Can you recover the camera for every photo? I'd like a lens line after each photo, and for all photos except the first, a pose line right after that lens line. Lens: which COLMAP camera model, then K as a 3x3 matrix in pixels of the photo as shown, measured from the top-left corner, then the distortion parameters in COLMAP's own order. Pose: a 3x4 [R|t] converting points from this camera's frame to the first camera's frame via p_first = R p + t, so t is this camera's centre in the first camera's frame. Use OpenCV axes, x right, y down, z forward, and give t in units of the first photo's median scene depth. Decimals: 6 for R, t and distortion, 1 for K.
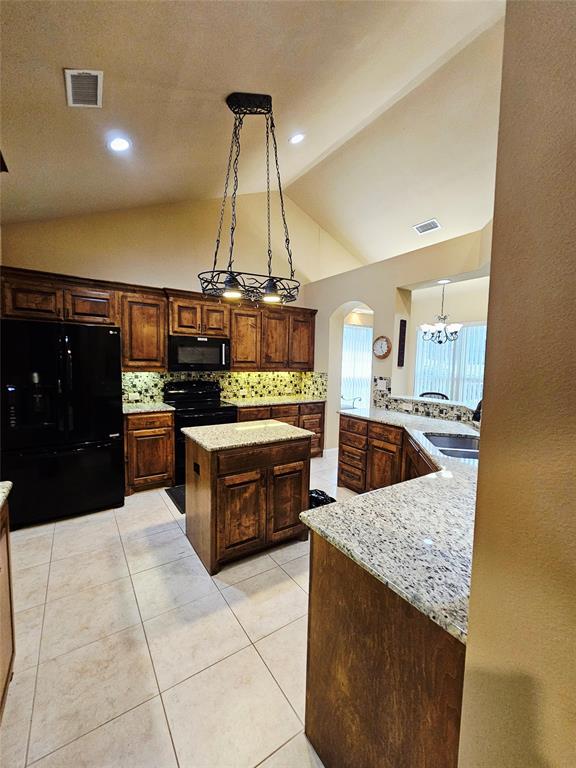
lens RADIAL K [[310.0, 0, 286.4], [0, 310.0, 385.9], [0, 0, 1]] dist [0.001056, 0.000046]
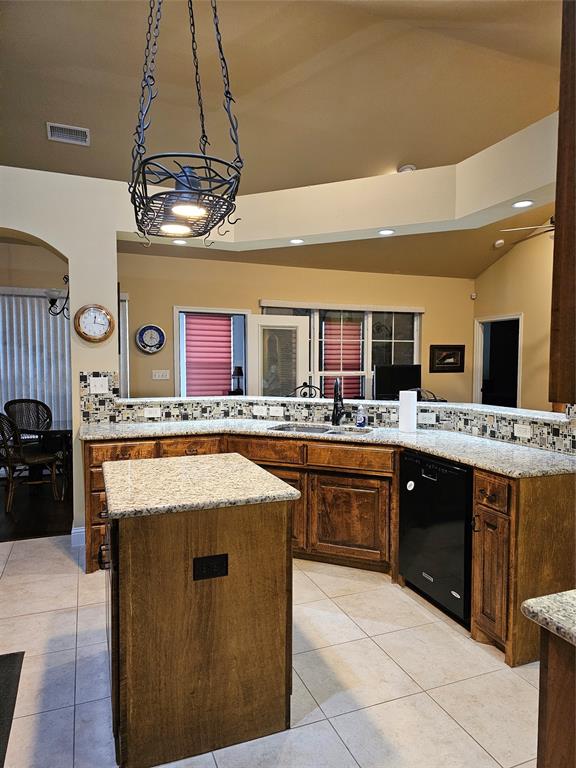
lens RADIAL K [[514.5, 0, 289.0], [0, 514.5, 383.4], [0, 0, 1]] dist [0.000906, -0.001200]
pose [[0.210149, -0.065062, 0.975502, -0.689234], [0.076362, 0.995827, 0.049967, -0.032834], [-0.974683, 0.063991, 0.214240, 0.476559]]
